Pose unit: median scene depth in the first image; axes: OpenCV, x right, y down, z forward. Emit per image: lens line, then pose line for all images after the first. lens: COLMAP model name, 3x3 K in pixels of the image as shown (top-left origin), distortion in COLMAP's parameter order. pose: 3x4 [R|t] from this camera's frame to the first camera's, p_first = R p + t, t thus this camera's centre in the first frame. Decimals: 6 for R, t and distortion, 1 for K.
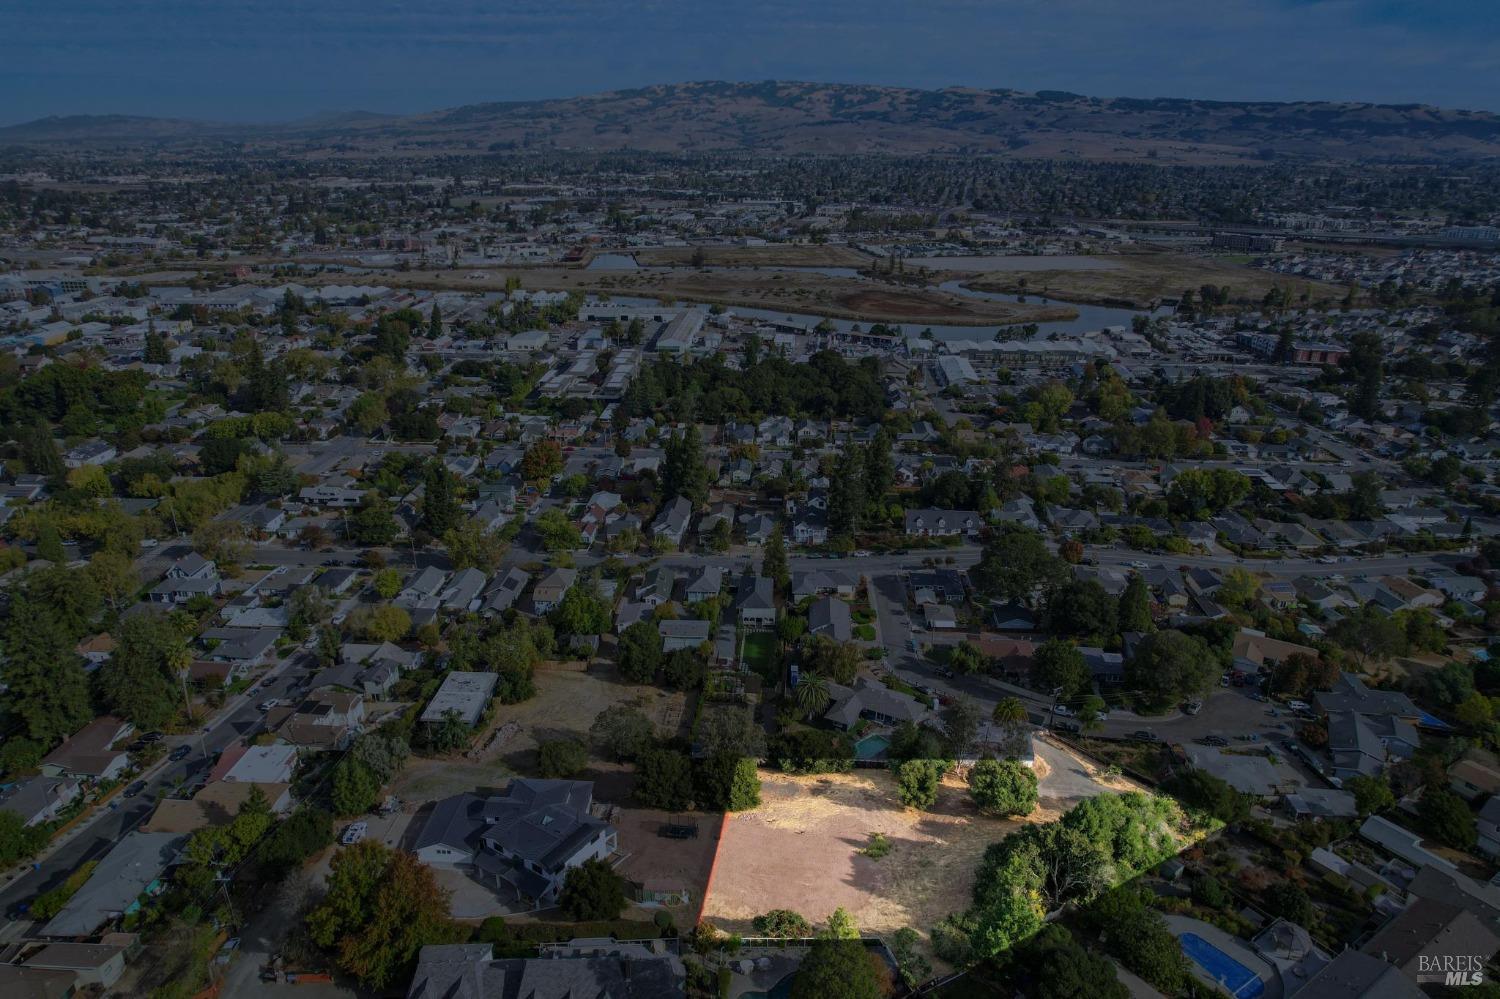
lens RADIAL K [[961.5, 0, 754.8], [0, 961.5, 505.4], [0, 0, 1]] dist [-0.078824, 0.067948]
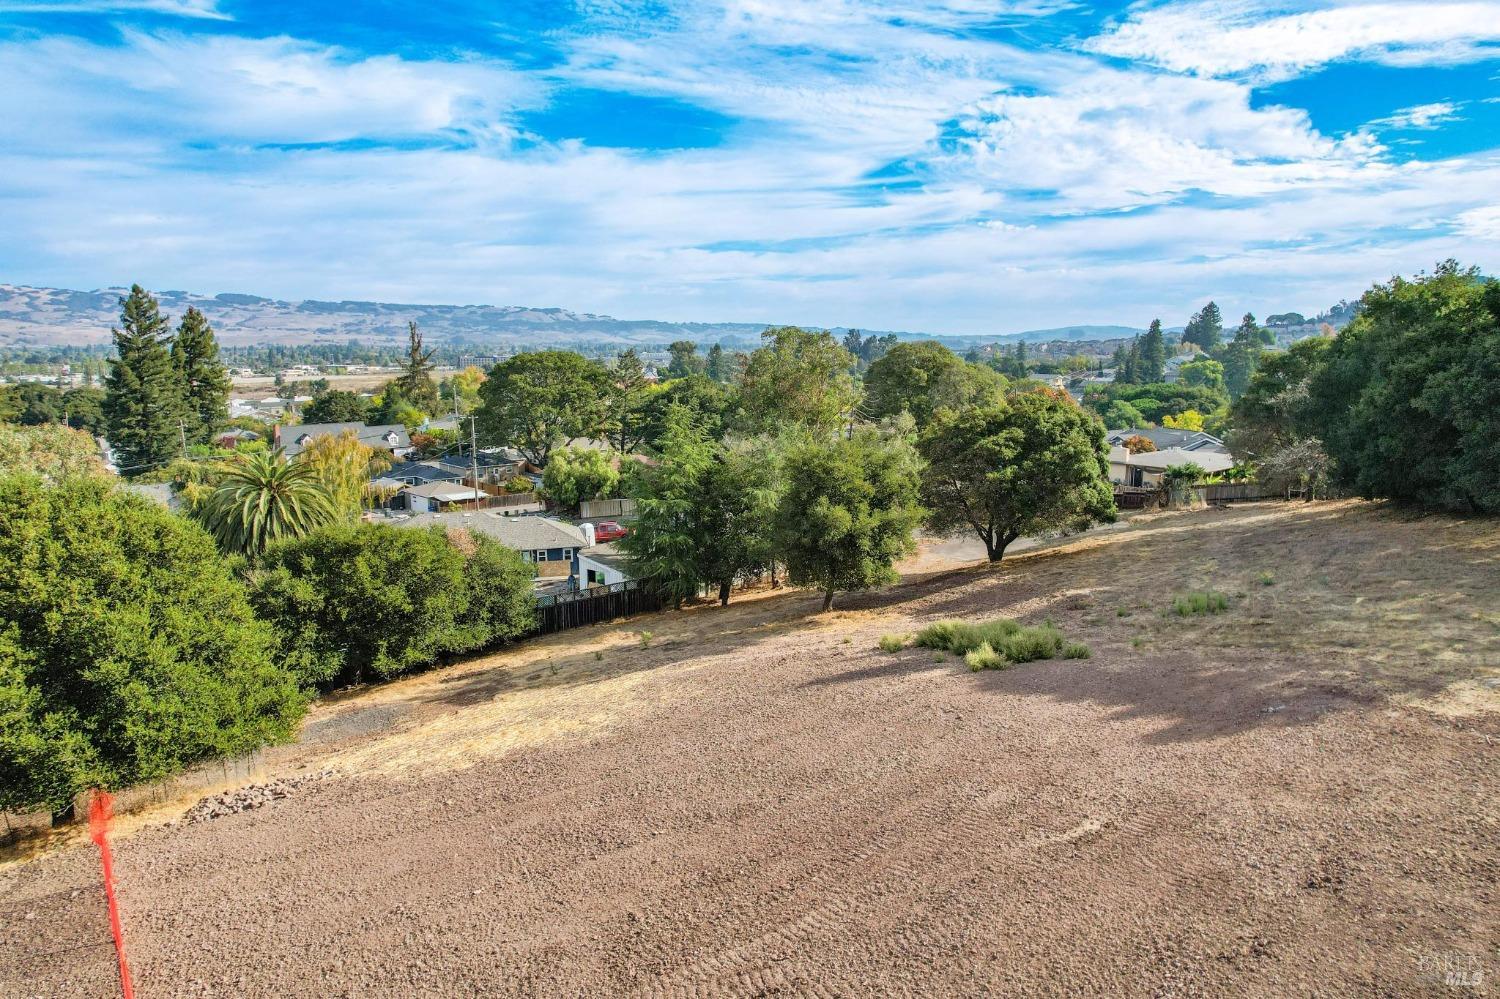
lens RADIAL K [[961.5, 0, 754.8], [0, 961.5, 505.4], [0, 0, 1]] dist [-0.078824, 0.067948]
pose [[0.710813, -0.121437, 0.692819, -0.020323], [0.261745, 0.959912, -0.100290, 0.128577], [-0.652867, 0.252629, 0.714103, 0.333073]]
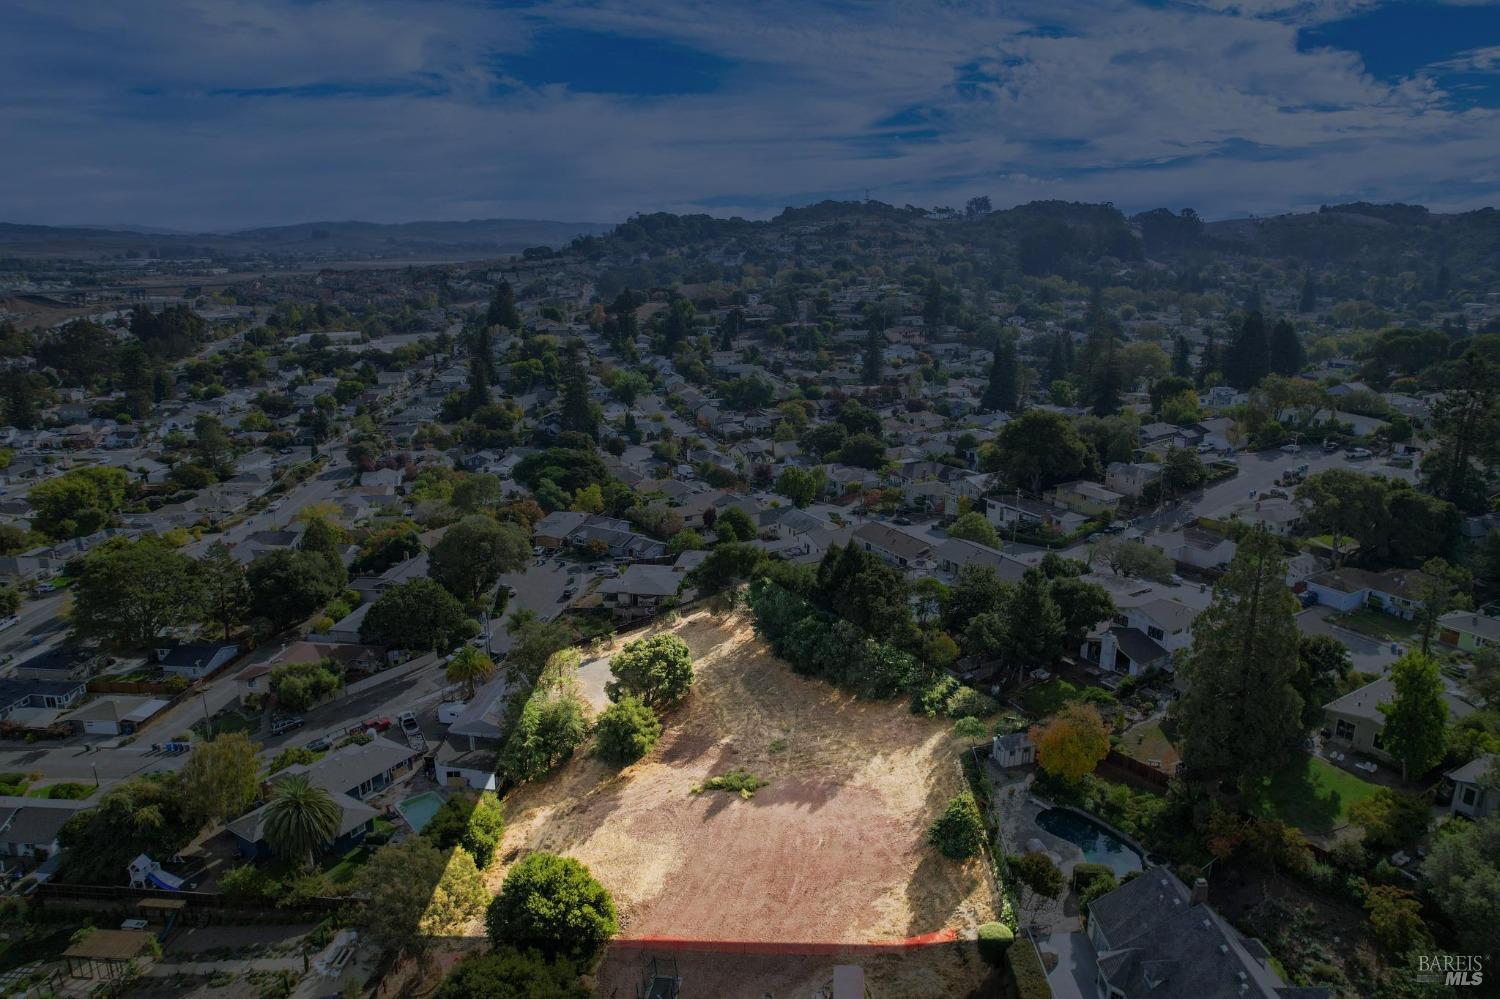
lens RADIAL K [[961.5, 0, 754.8], [0, 961.5, 505.4], [0, 0, 1]] dist [-0.078824, 0.067948]
pose [[0.046776, -0.277746, 0.959515, -0.184544], [0.368765, 0.897516, 0.241822, 0.004788], [-0.928345, 0.342524, 0.144406, 0.311201]]
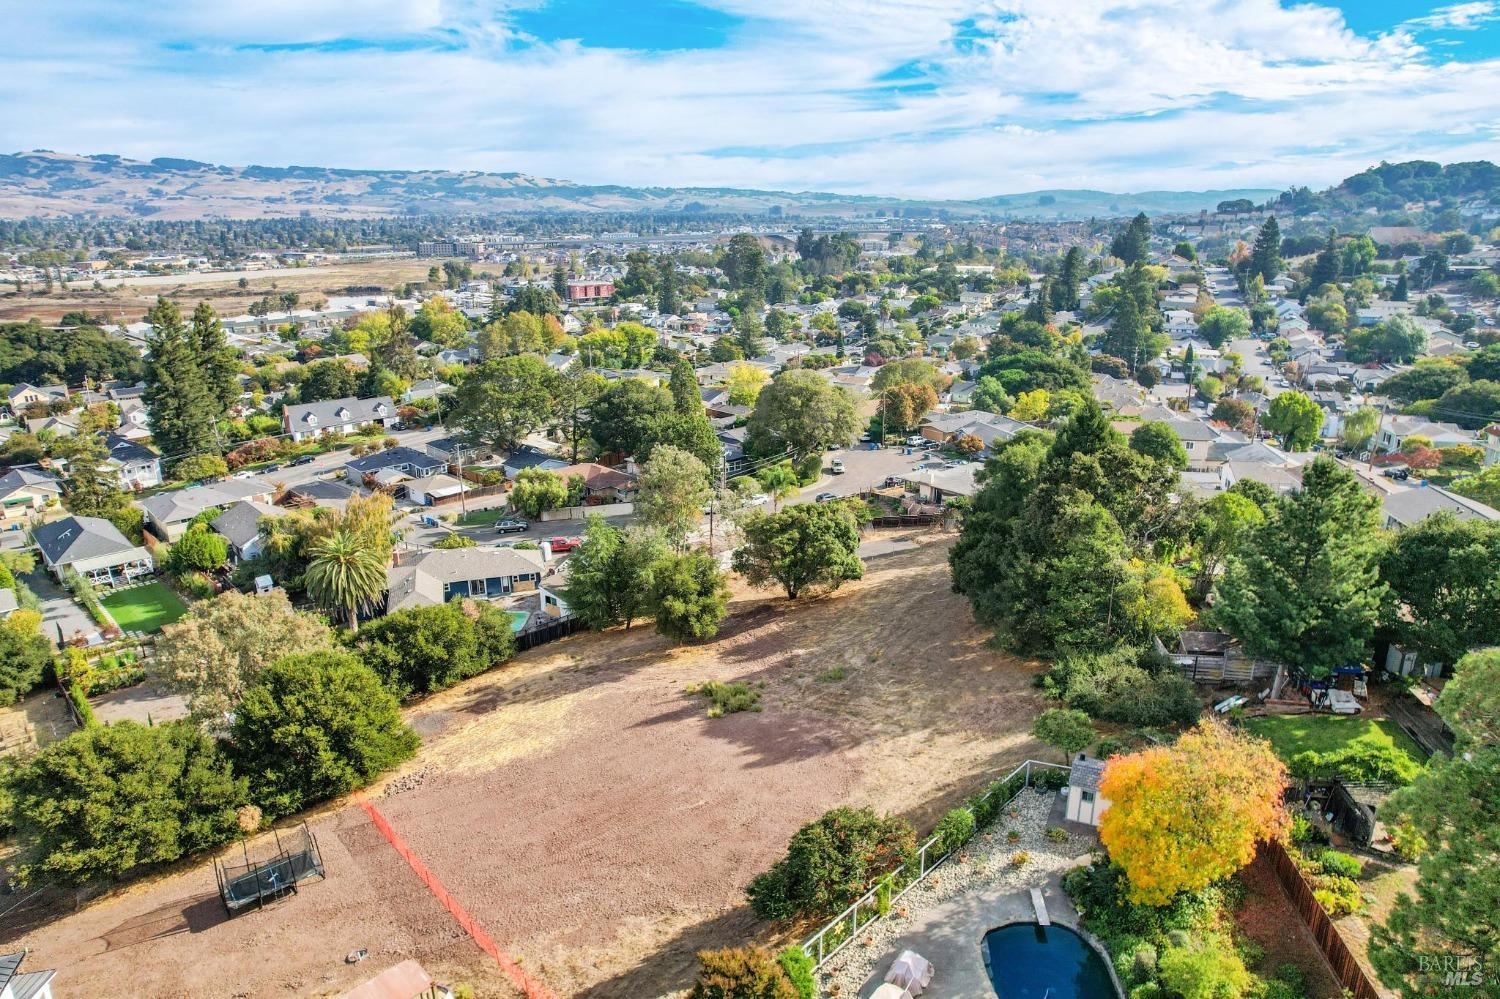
lens RADIAL K [[961.5, 0, 754.8], [0, 961.5, 505.4], [0, 0, 1]] dist [-0.078824, 0.067948]
pose [[0.686940, -0.222663, 0.691762, -0.062116], [0.271972, 0.961498, 0.039408, 0.097195], [-0.673903, 0.161069, 0.721049, 0.244591]]
